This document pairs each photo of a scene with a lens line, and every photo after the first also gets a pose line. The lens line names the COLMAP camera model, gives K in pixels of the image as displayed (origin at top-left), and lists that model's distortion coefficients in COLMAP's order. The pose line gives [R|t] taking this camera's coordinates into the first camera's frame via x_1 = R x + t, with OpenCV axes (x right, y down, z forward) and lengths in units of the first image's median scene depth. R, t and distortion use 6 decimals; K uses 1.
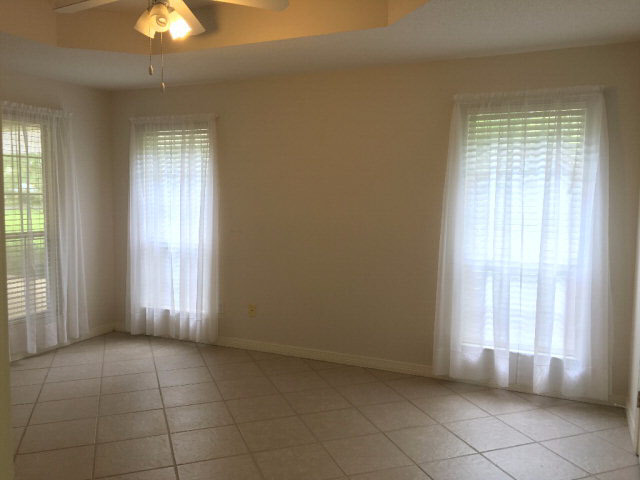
lens RADIAL K [[550.5, 0, 320.0], [0, 550.5, 240.0], [0, 0, 1]] dist [0.095493, -0.111086]
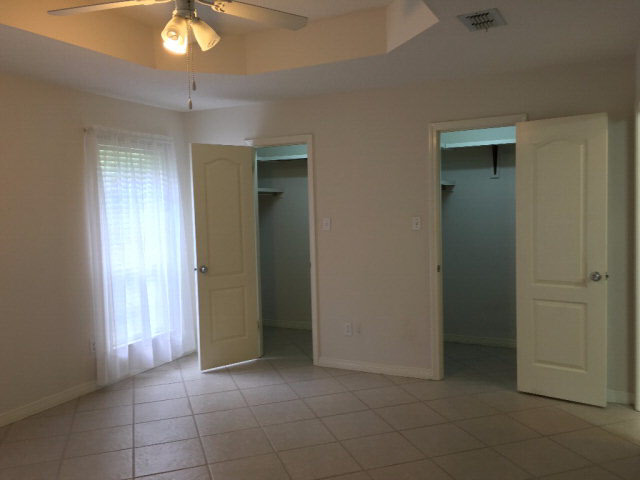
lens RADIAL K [[550.5, 0, 320.0], [0, 550.5, 240.0], [0, 0, 1]] dist [0.095493, -0.111086]
pose [[0.153585, -0.094239, 0.983631, -0.807669], [0.171661, 0.982850, 0.067361, -0.036093], [-0.973111, 0.158506, 0.167128, 0.381498]]
